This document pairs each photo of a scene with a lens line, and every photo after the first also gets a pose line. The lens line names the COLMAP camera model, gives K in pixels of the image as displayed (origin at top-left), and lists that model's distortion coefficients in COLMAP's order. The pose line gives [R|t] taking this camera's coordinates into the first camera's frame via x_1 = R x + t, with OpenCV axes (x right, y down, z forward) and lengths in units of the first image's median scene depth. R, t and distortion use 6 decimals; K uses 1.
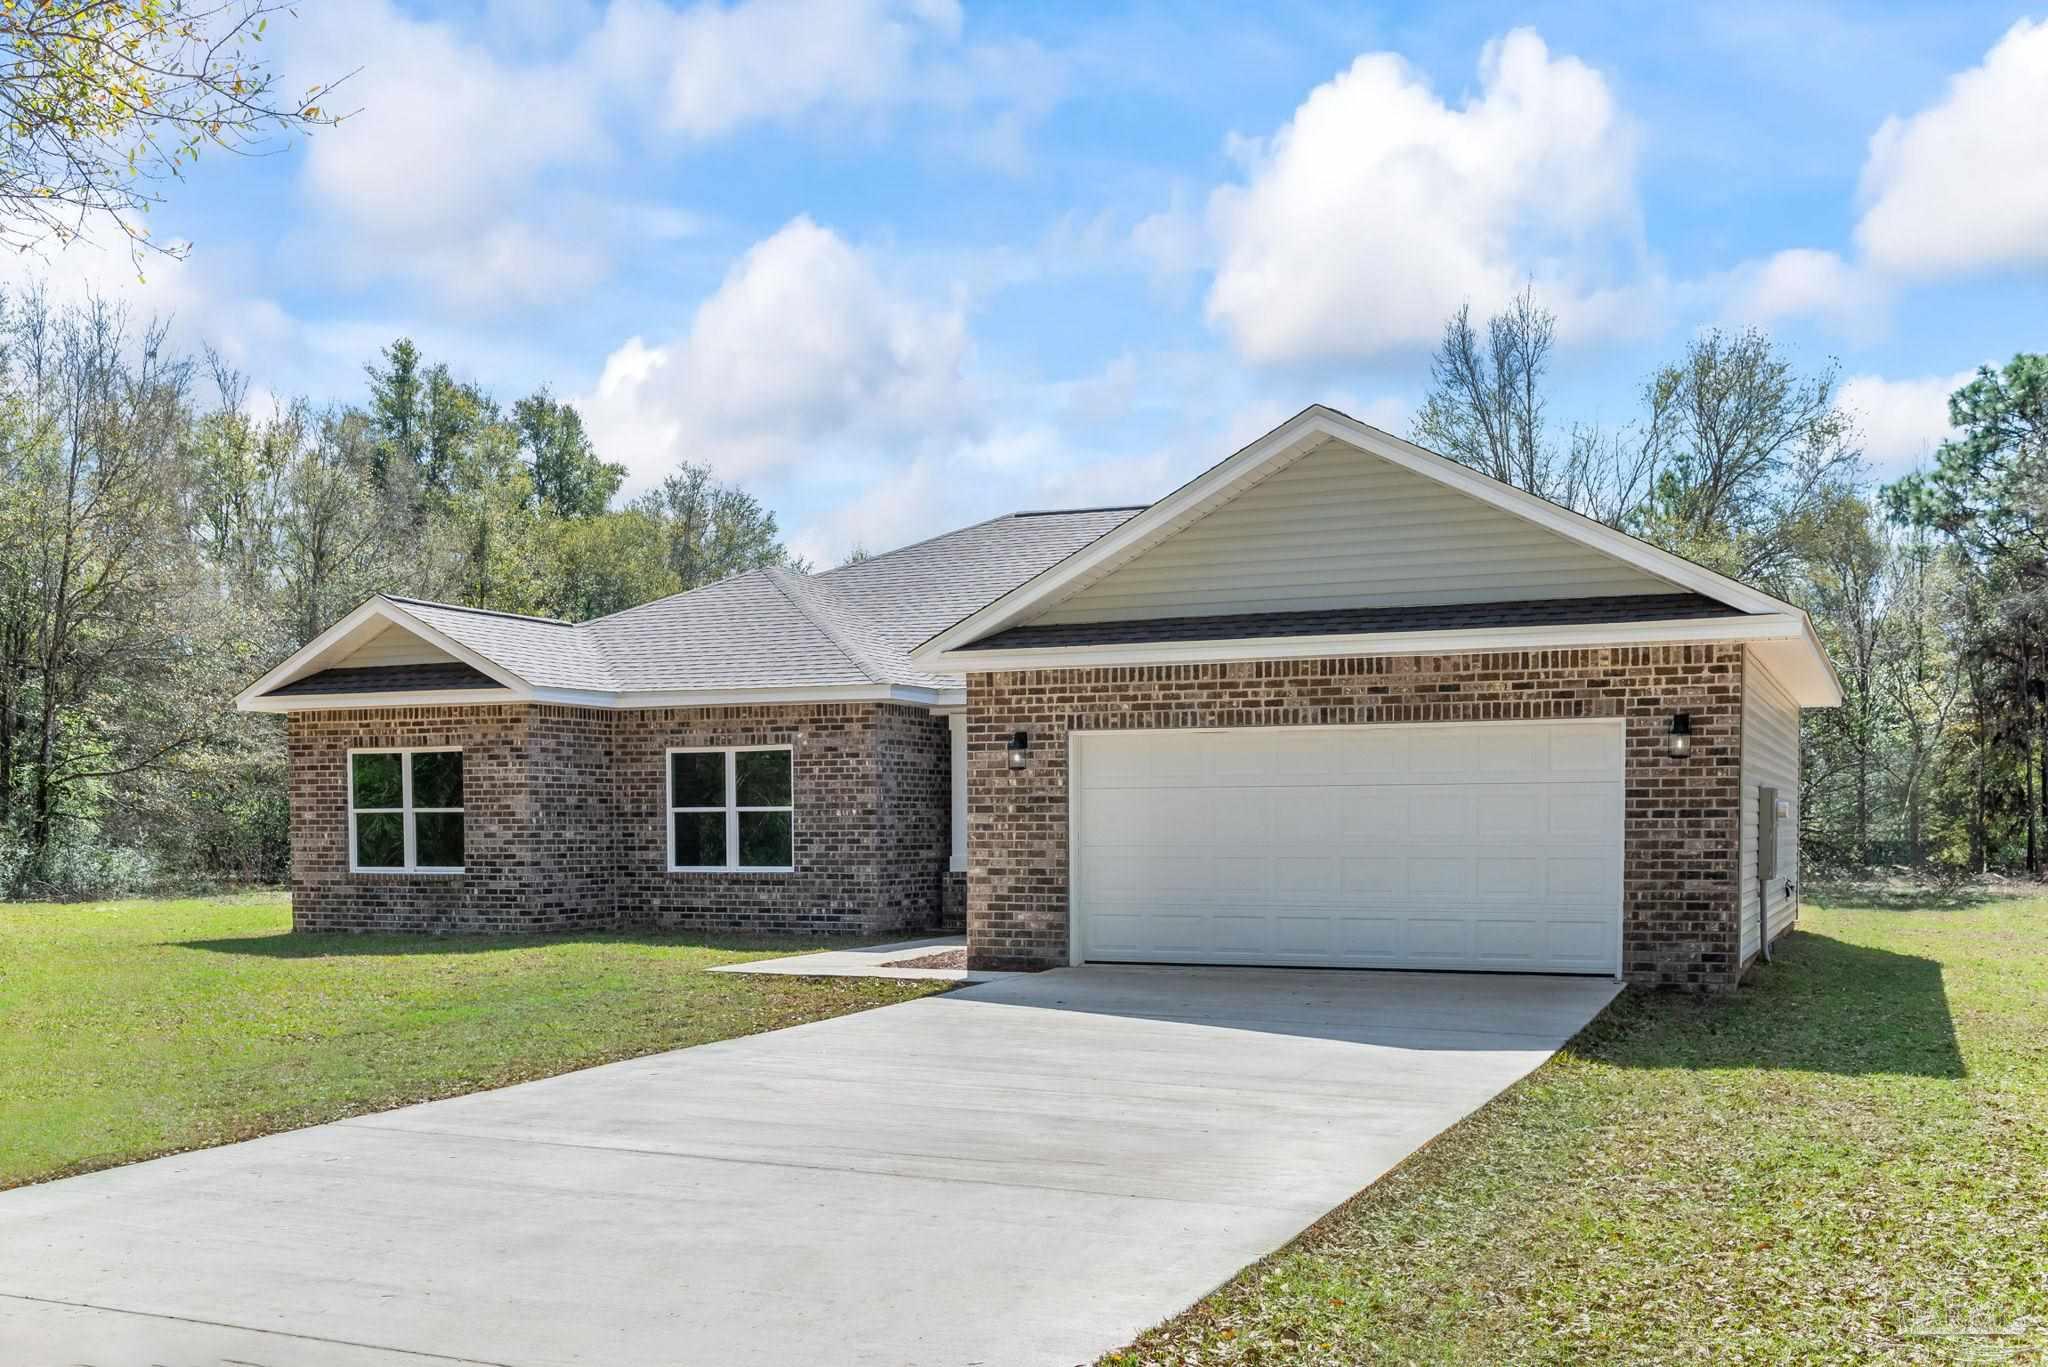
lens RADIAL K [[1960.9, 0, 1026.0], [0, 1960.9, 826.5], [0, 0, 1]] dist [-0.000194, -0.001280]
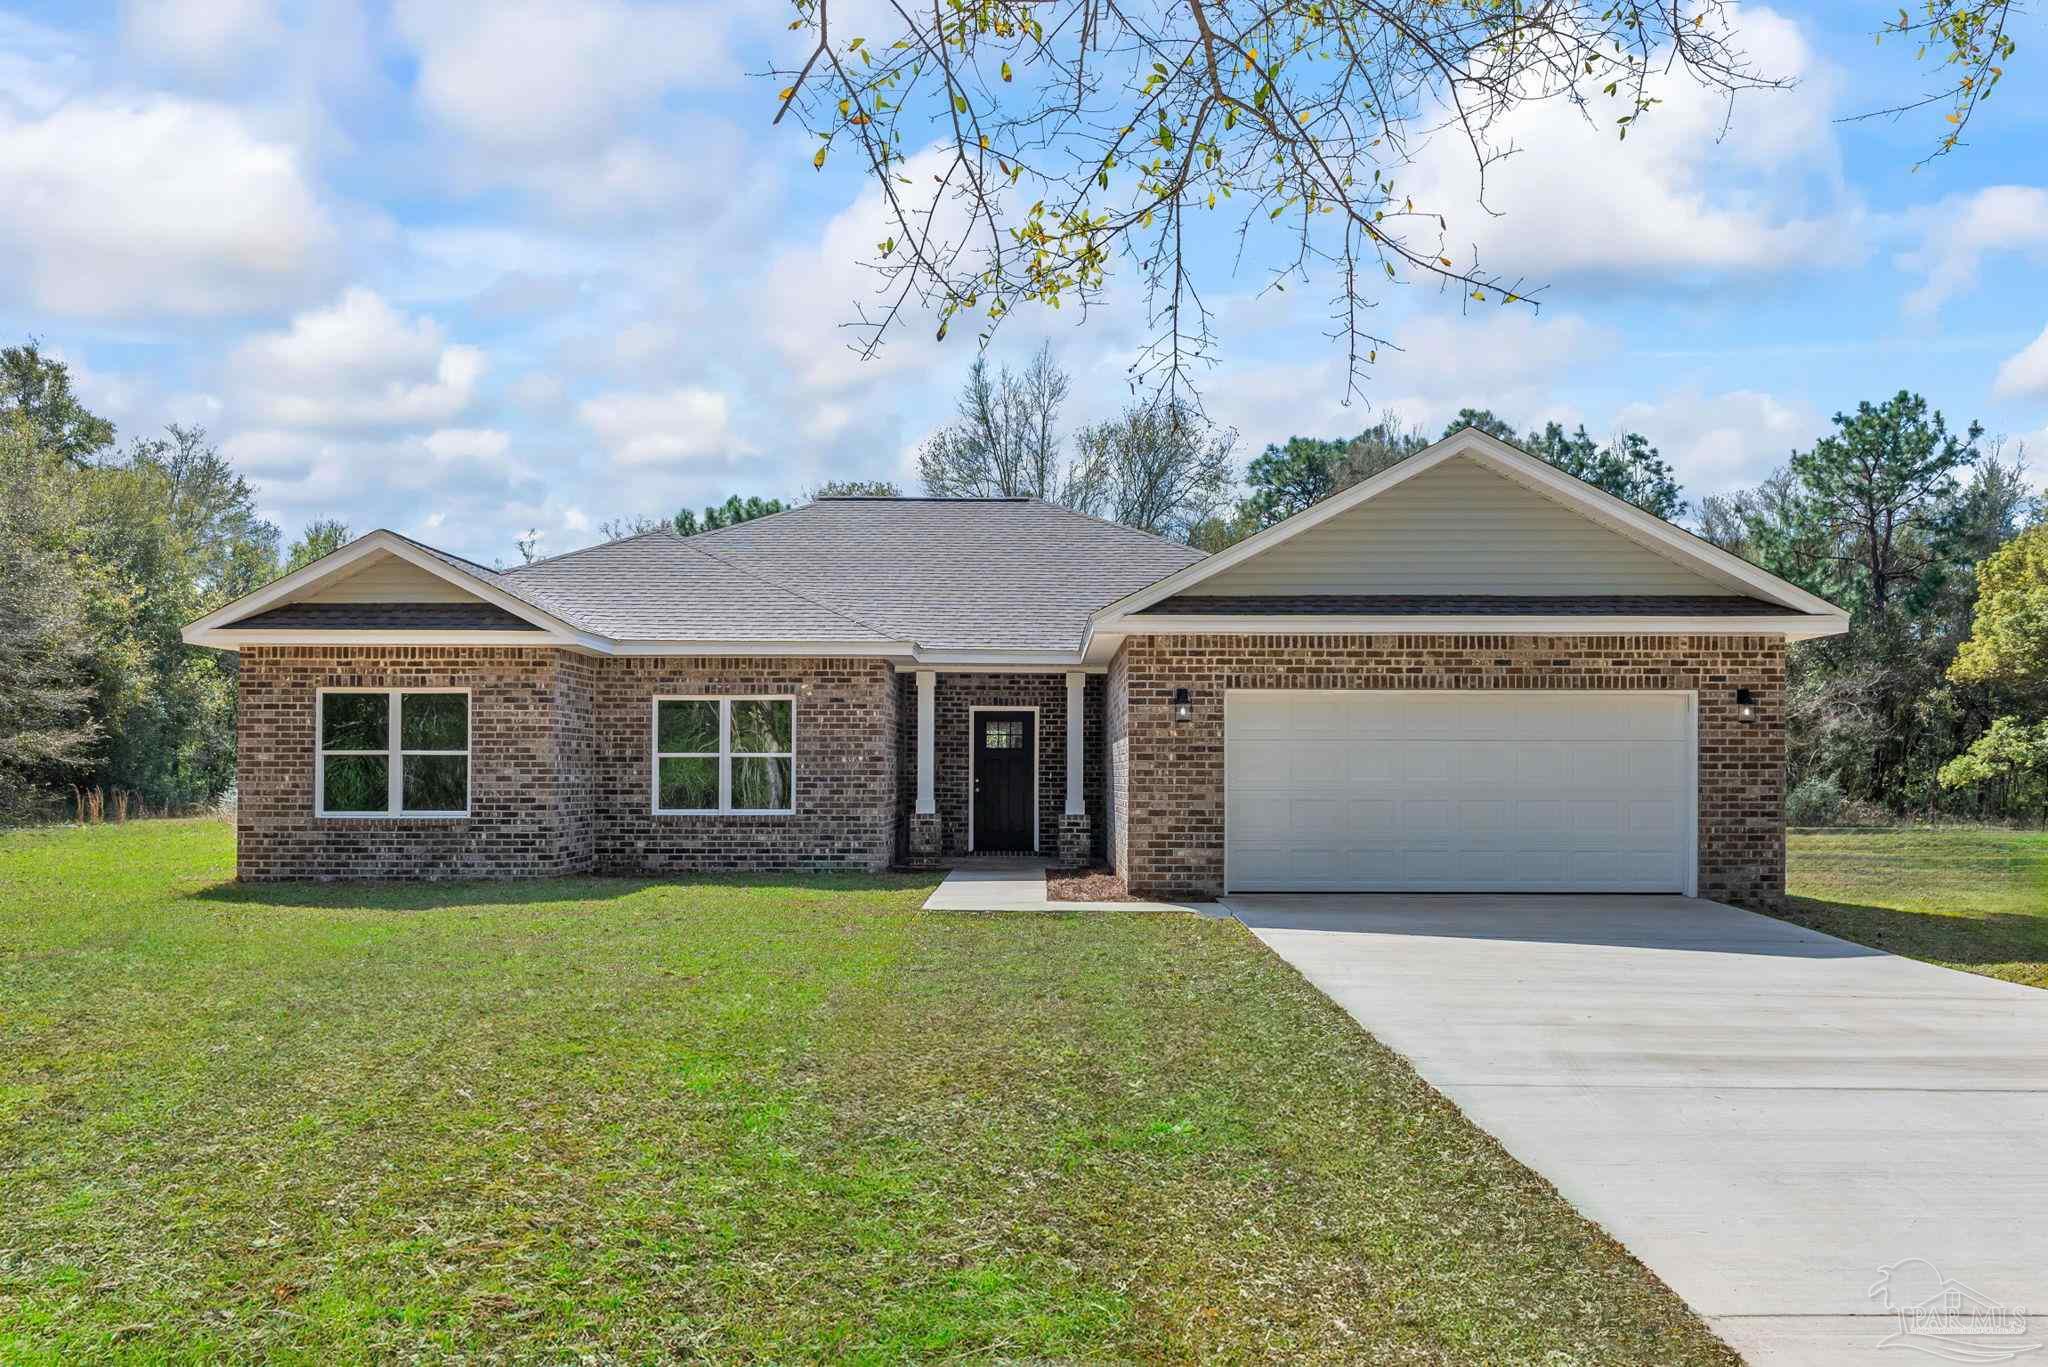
lens RADIAL K [[1590.3, 0, 1024.0], [0, 1590.3, 683.5], [0, 0, 1]] dist [0.013283, -0.001926]
pose [[0.914671, 0.028809, 0.403172, -0.361412], [-0.005385, 0.998237, -0.059113, 0.002650], [-0.404164, 0.051898, 0.913213, 0.159566]]
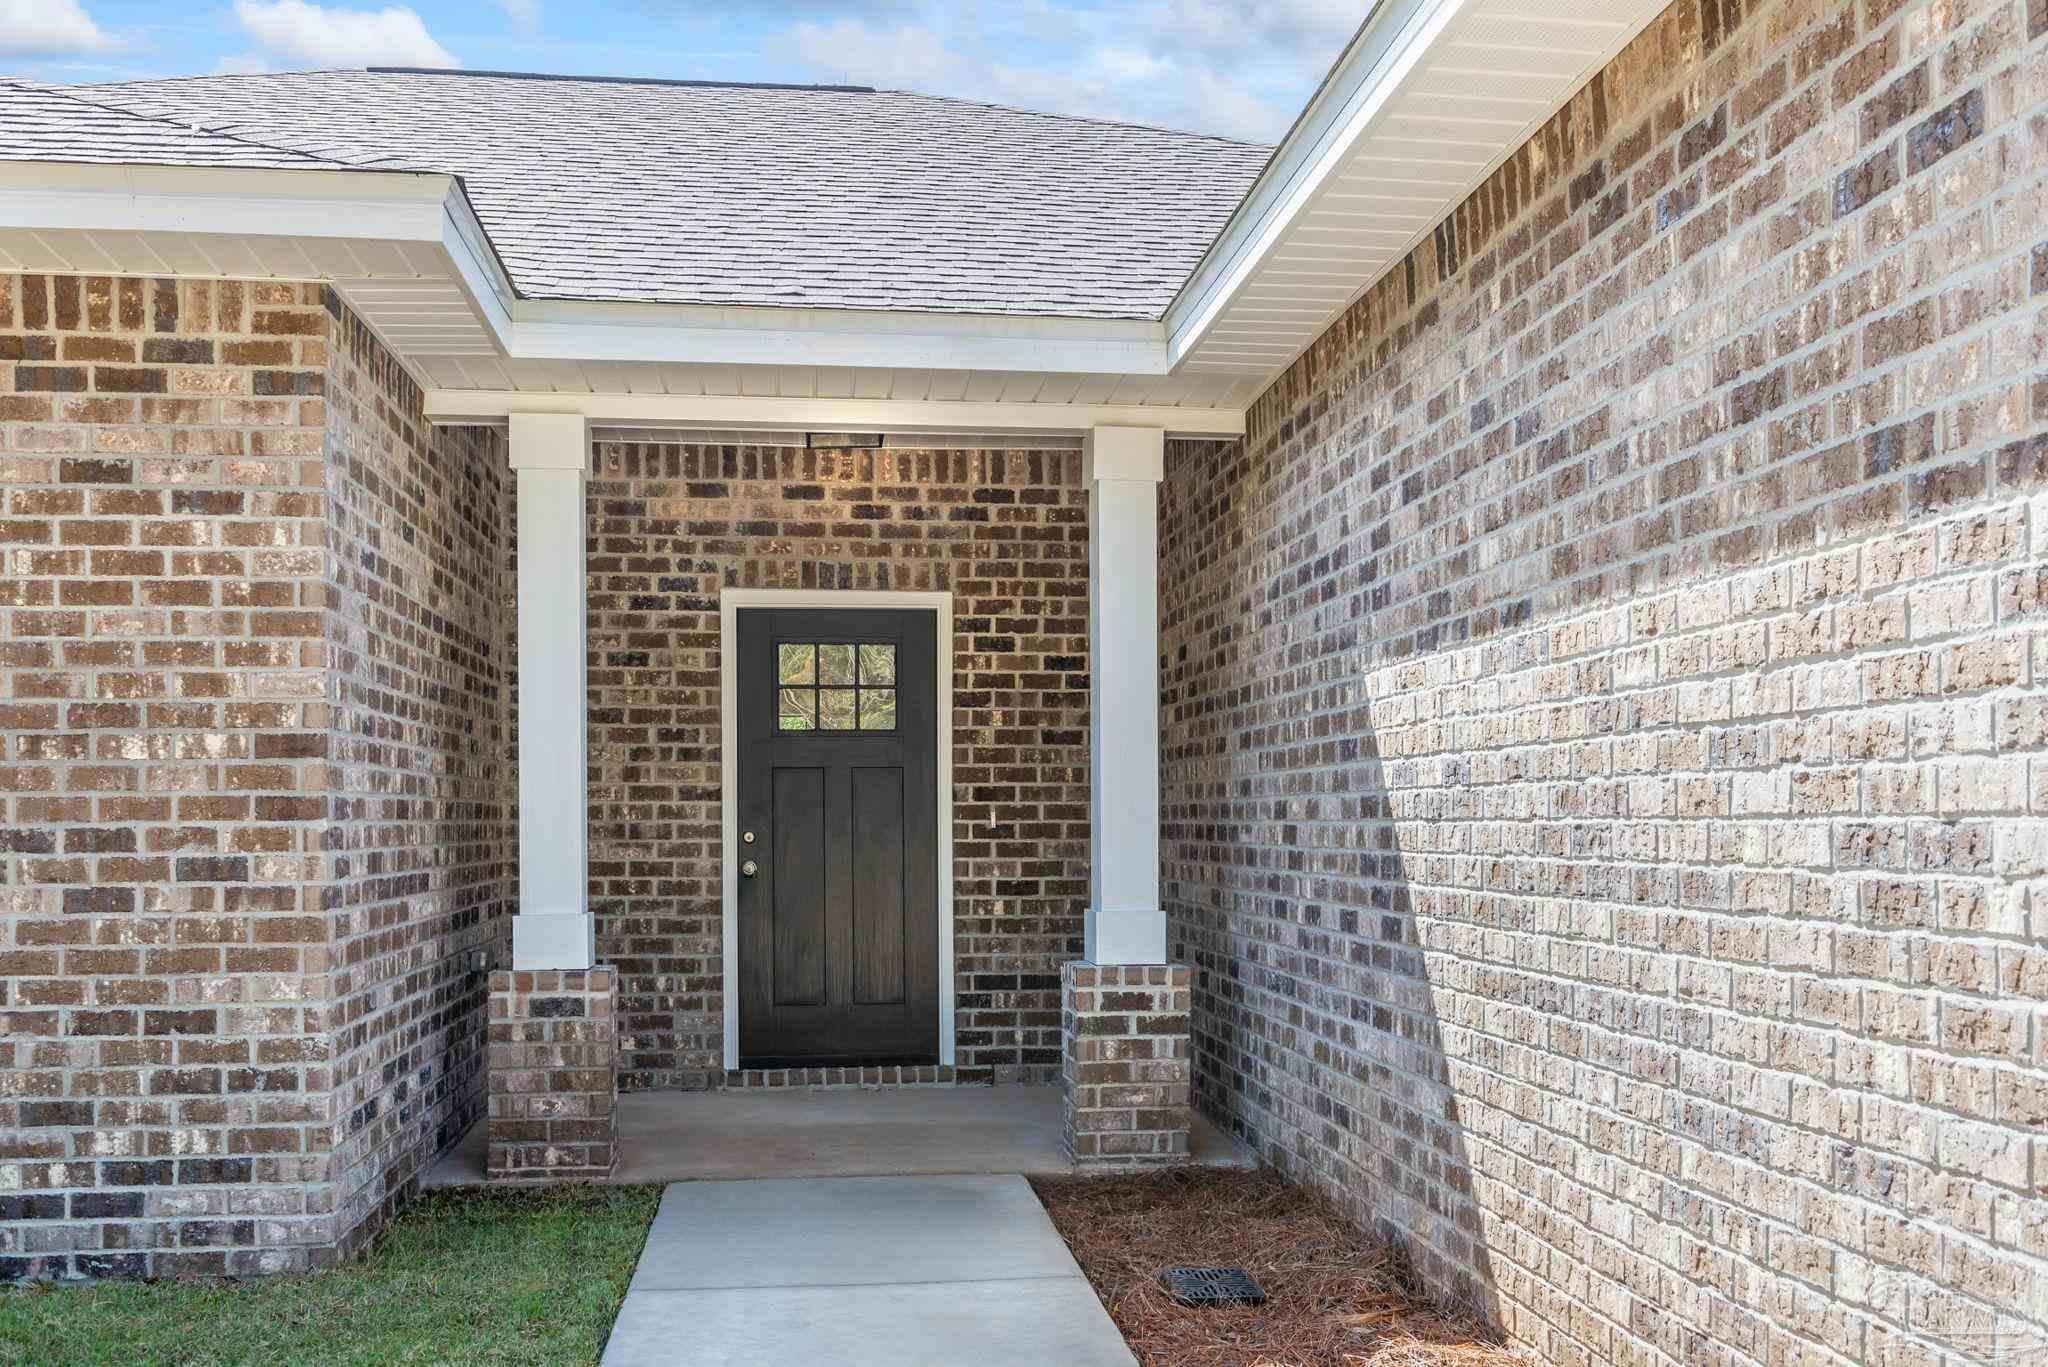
lens RADIAL K [[1921.6, 0, 1014.2], [0, 1921.6, 807.0], [0, 0, 1]] dist [-0.006146, -0.003969]
pose [[0.860947, 0.002444, 0.508688, -0.122228], [0.002302, 0.999959, -0.008702, 0.002277], [-0.508689, 0.008663, 0.860907, 0.756597]]
